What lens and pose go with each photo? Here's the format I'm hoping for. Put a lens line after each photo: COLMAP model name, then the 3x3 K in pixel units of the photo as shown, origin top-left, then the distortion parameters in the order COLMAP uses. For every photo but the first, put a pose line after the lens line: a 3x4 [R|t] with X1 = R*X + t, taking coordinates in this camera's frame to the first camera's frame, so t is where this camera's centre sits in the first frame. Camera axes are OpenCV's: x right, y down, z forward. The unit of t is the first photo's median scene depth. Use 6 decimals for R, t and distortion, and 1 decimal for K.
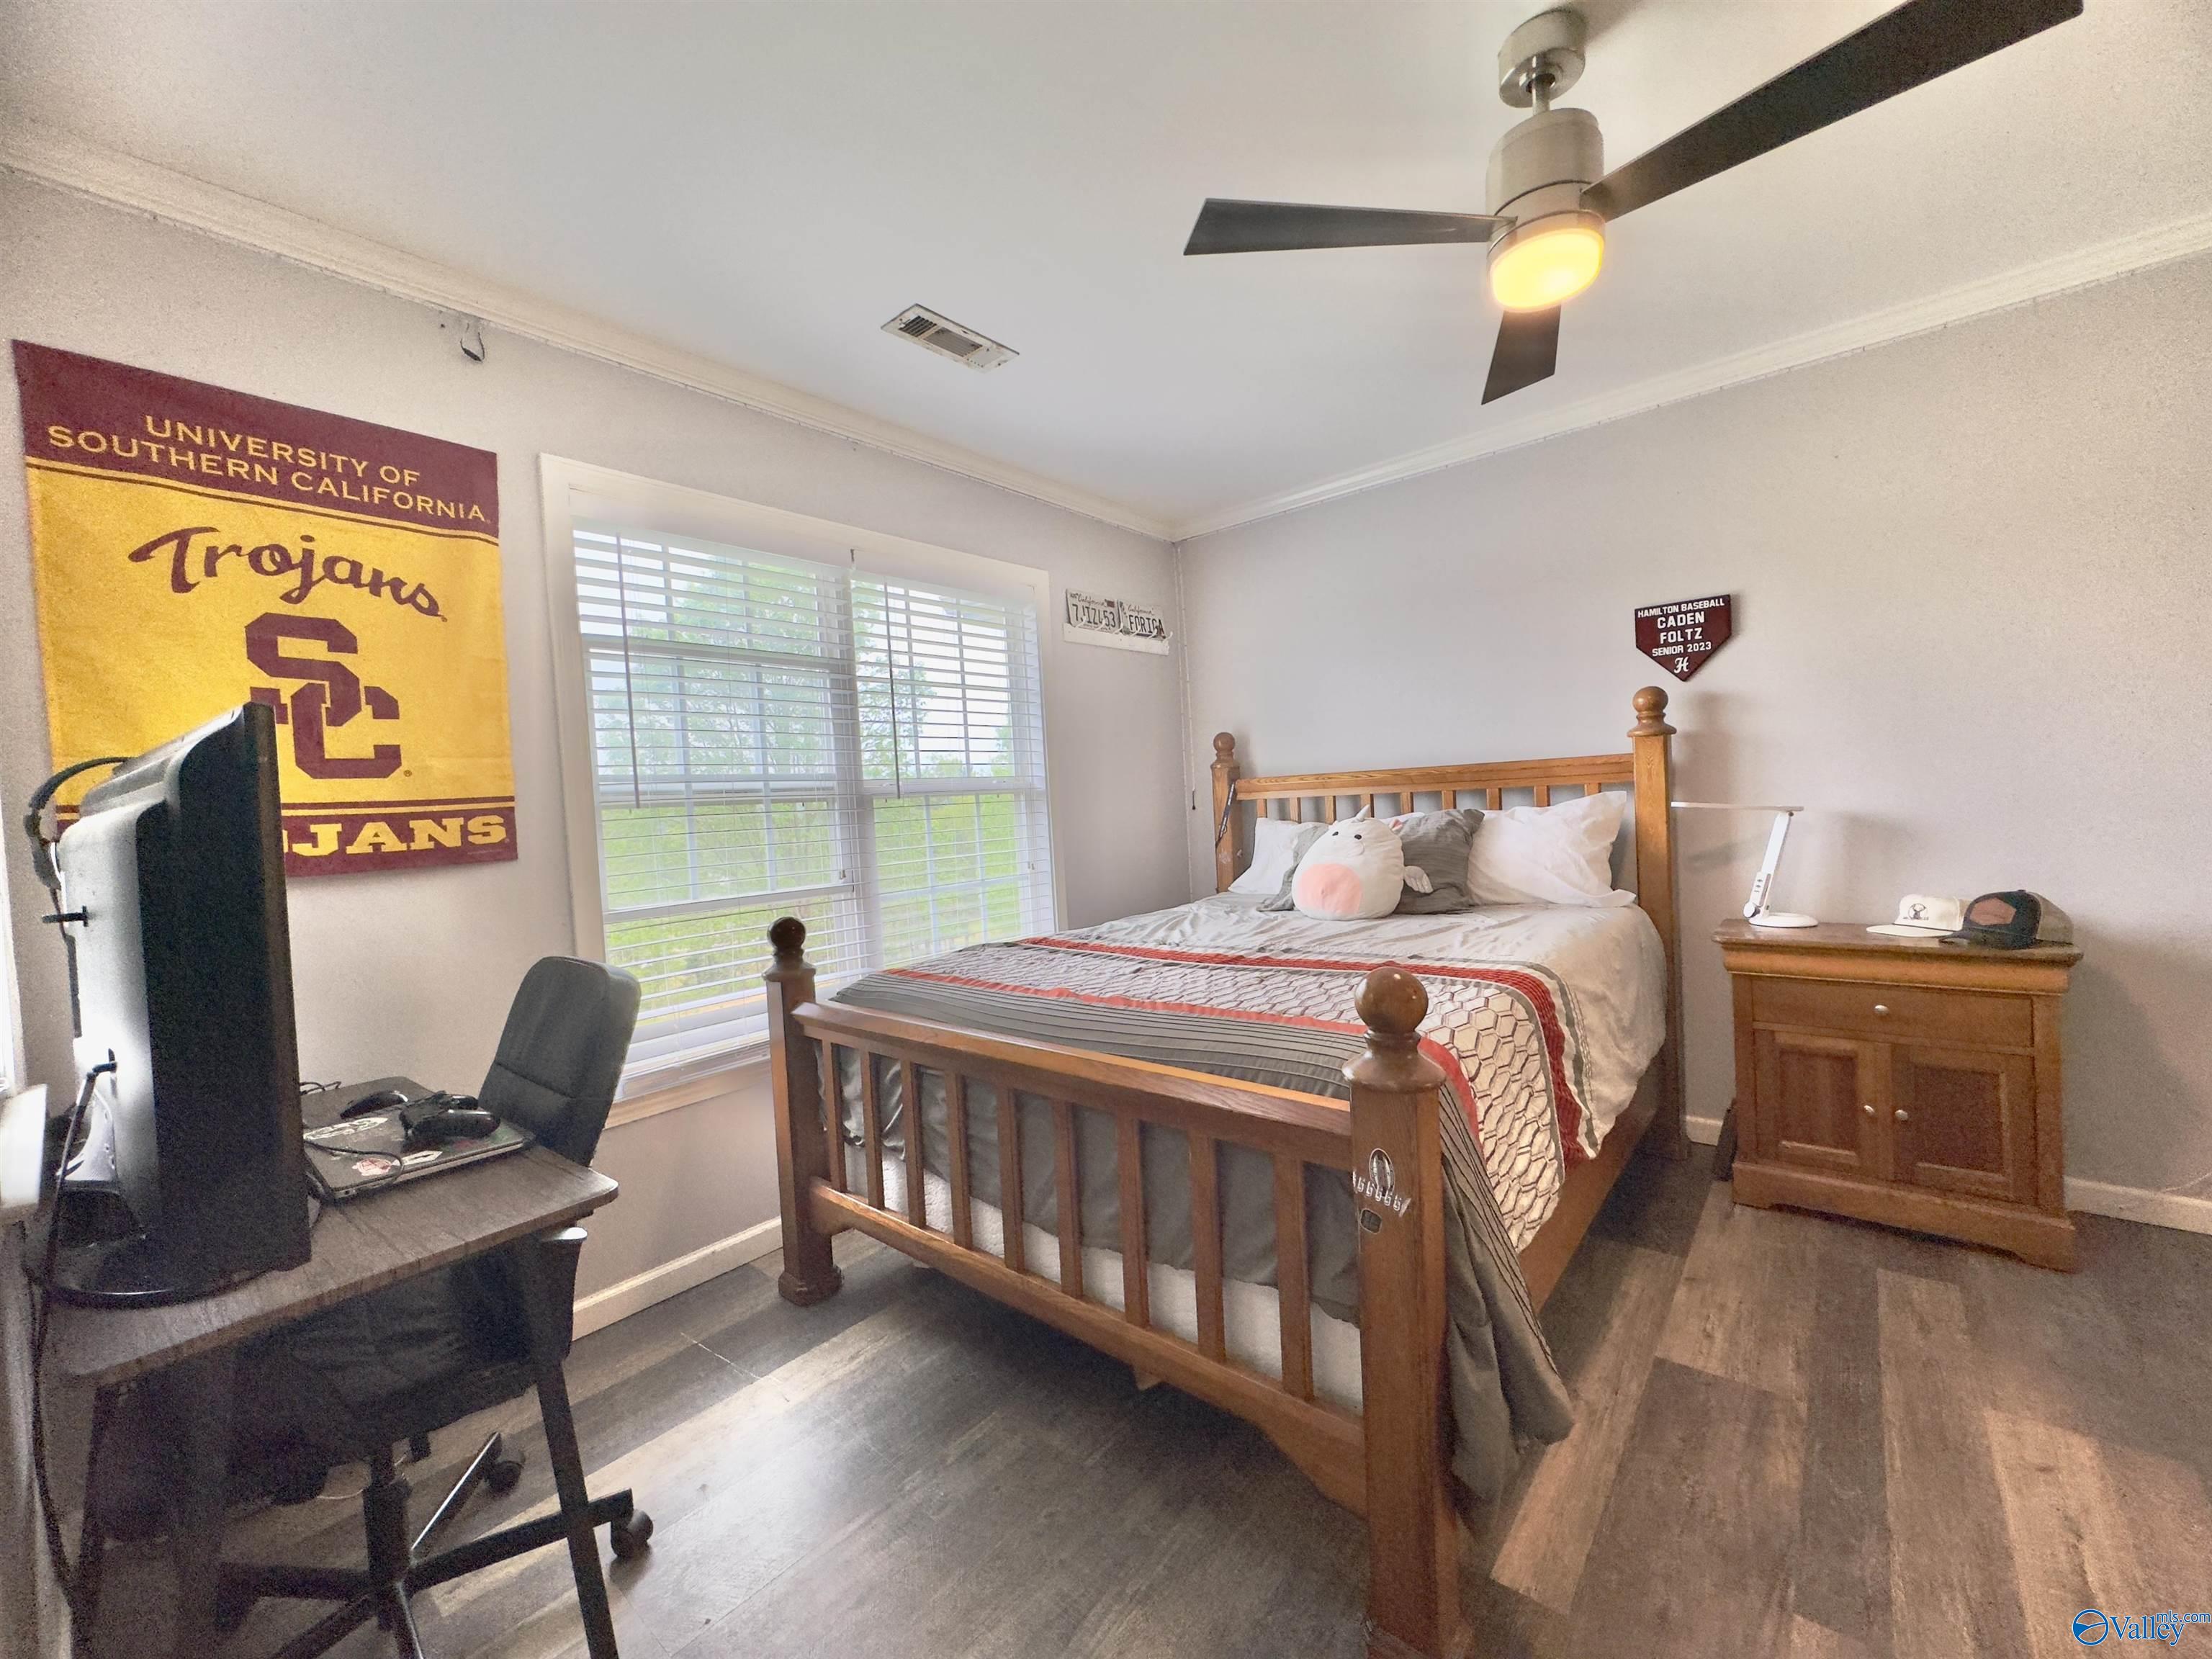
lens RADIAL K [[879.0, 0, 1103.1], [0, 879.0, 833.1], [0, 0, 1]] dist [-0.001554, 0.000281]
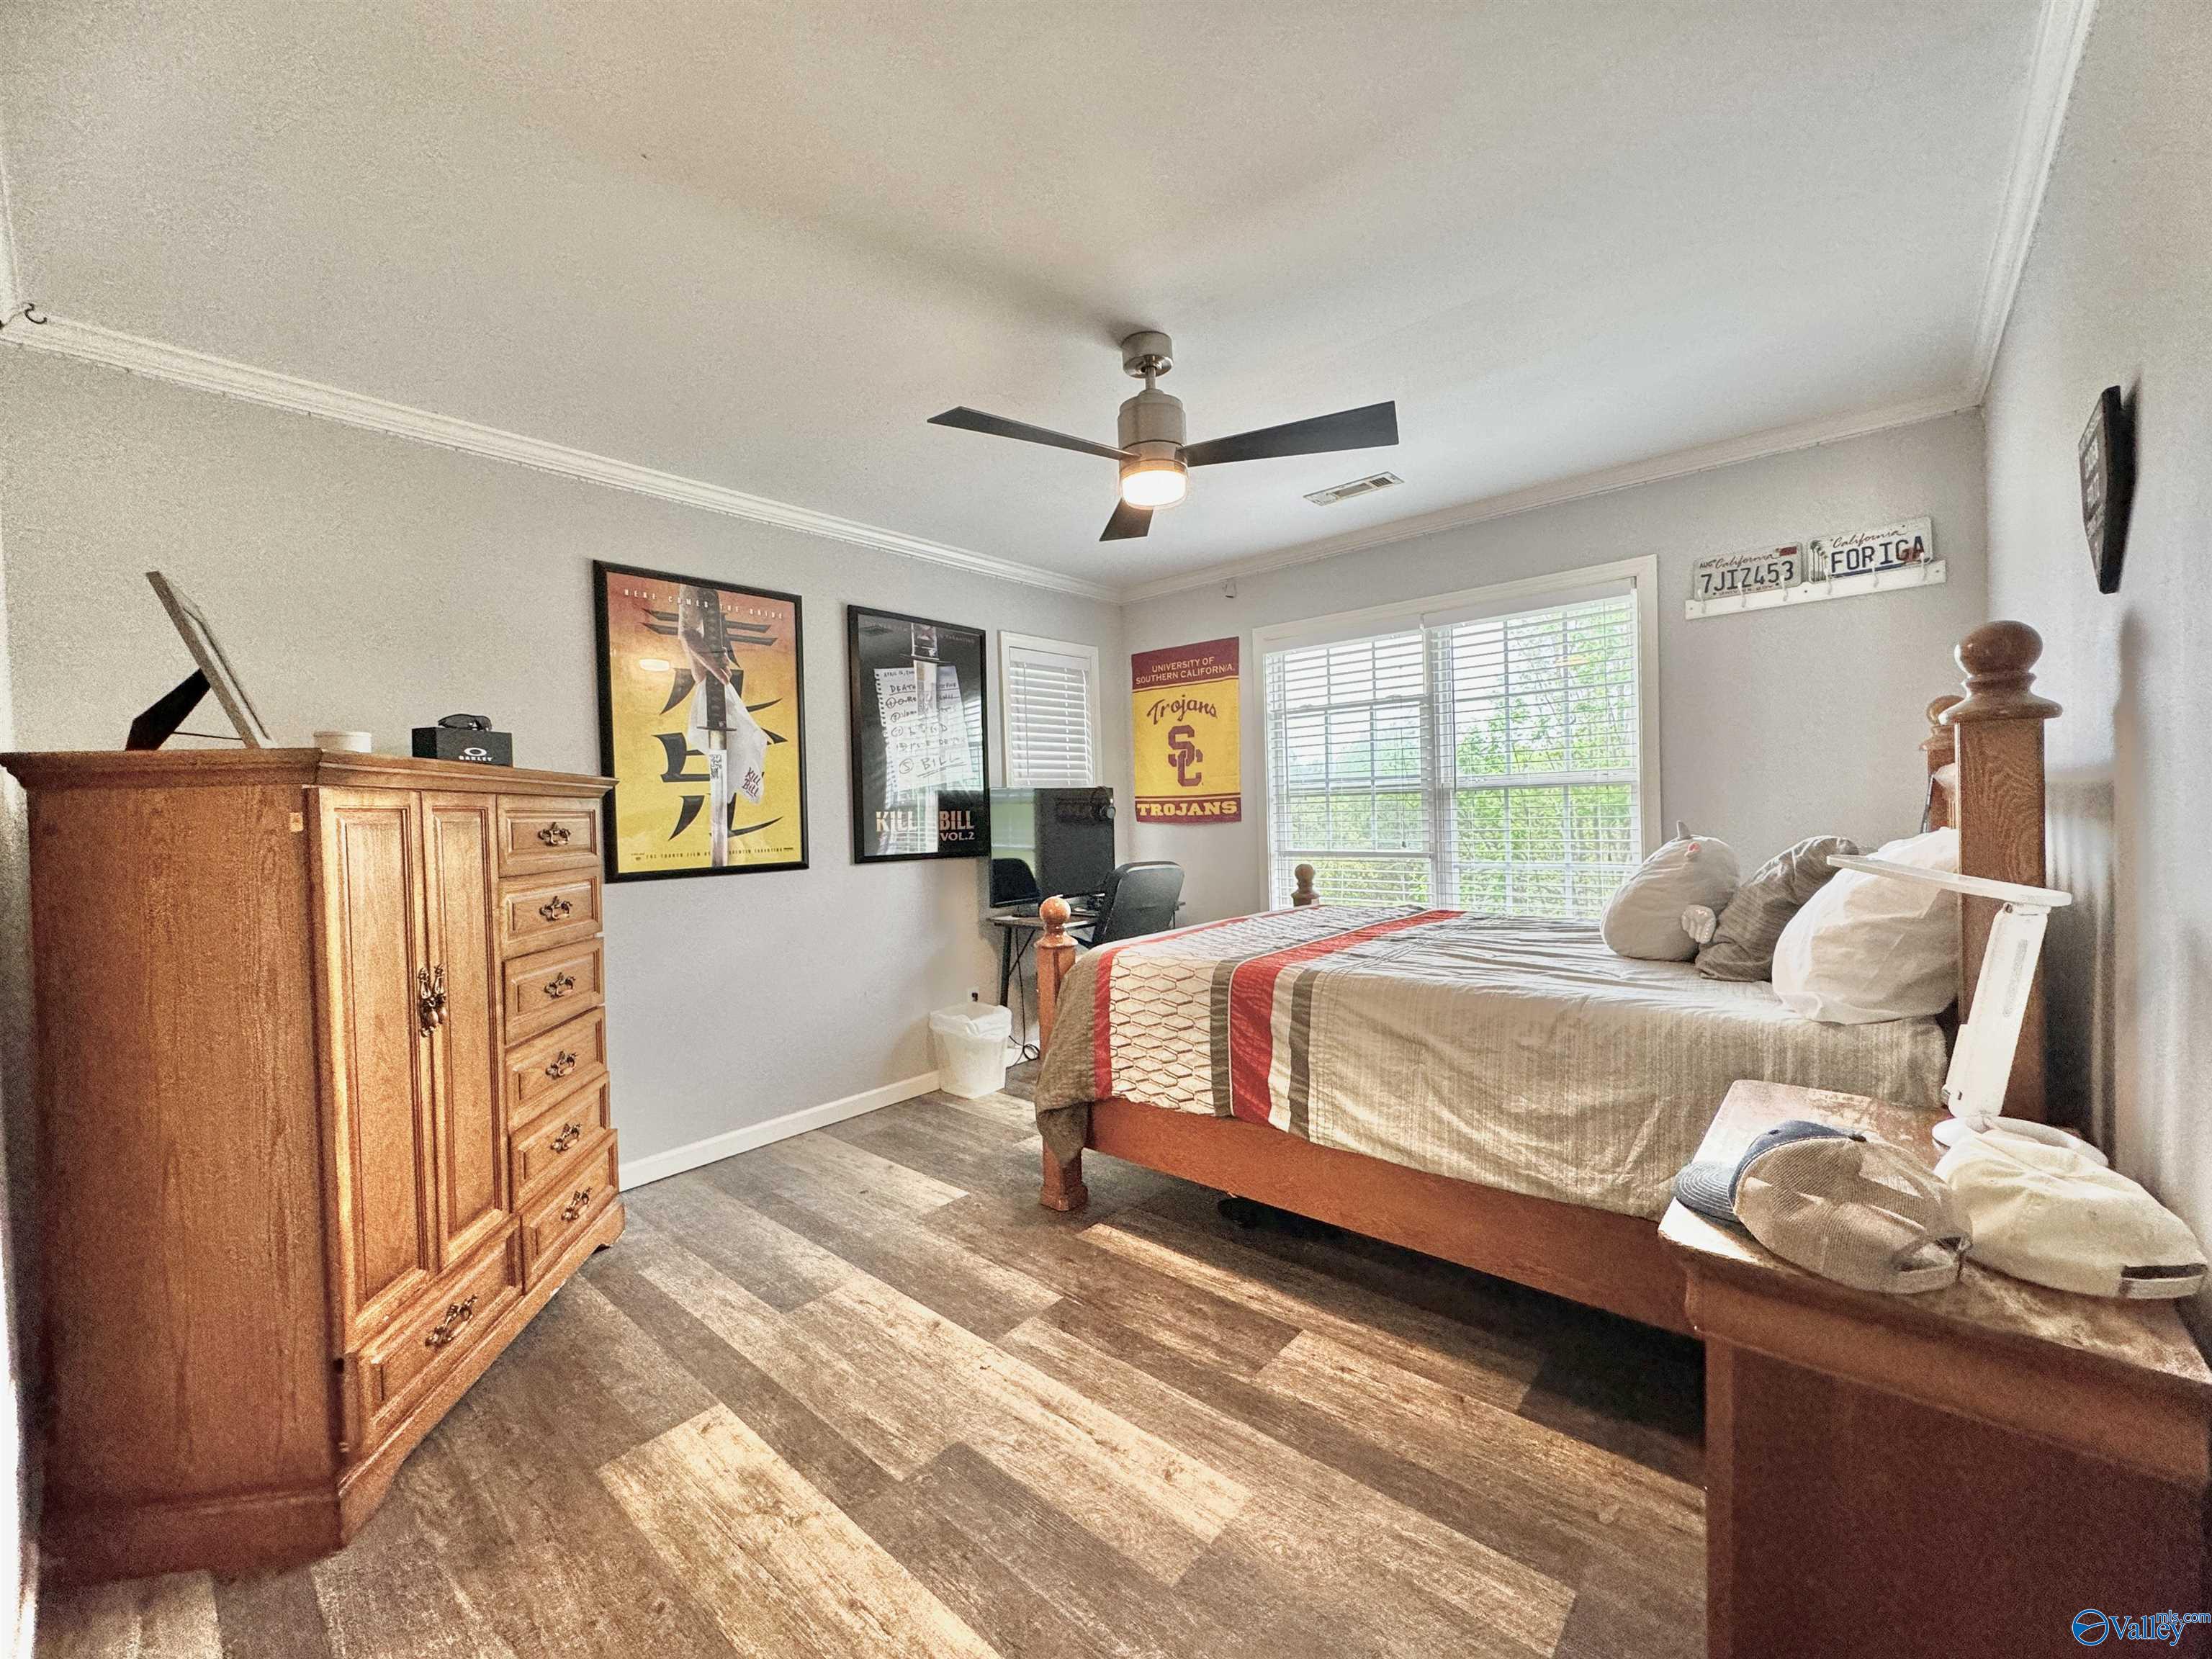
lens RADIAL K [[879.0, 0, 1105.7], [0, 879.0, 824.5], [0, 0, 1]] dist [-0.001554, 0.000281]
pose [[-0.003064, 0.072129, -0.997391, 1.711878], [-0.001174, 0.997394, 0.072133, -0.134495], [0.999995, 0.001392, -0.002971, 0.748422]]
